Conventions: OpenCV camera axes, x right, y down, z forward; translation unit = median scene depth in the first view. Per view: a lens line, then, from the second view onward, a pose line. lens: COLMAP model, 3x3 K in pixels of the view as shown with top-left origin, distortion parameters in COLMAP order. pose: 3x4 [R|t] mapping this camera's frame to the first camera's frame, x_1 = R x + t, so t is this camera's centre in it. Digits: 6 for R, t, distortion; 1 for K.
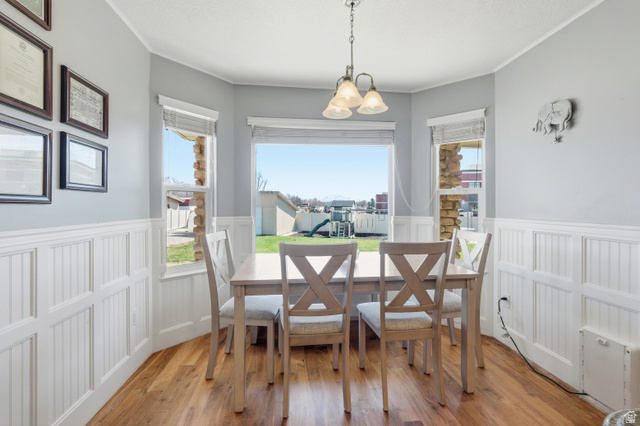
lens RADIAL K [[295.5, 0, 316.5], [0, 295.5, 210.1], [0, 0, 1]] dist [-0.008615, 0.000646]
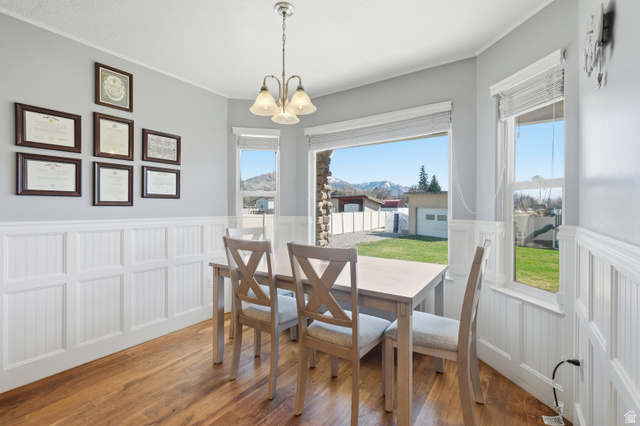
lens RADIAL K [[295.5, 0, 311.6], [0, 295.5, 211.2], [0, 0, 1]] dist [-0.008615, 0.000646]
pose [[0.741897, 0.006496, -0.670482, 0.895389], [-0.007593, 0.999970, 0.001286, -0.000284], [0.670471, 0.004137, 0.741924, 0.289042]]
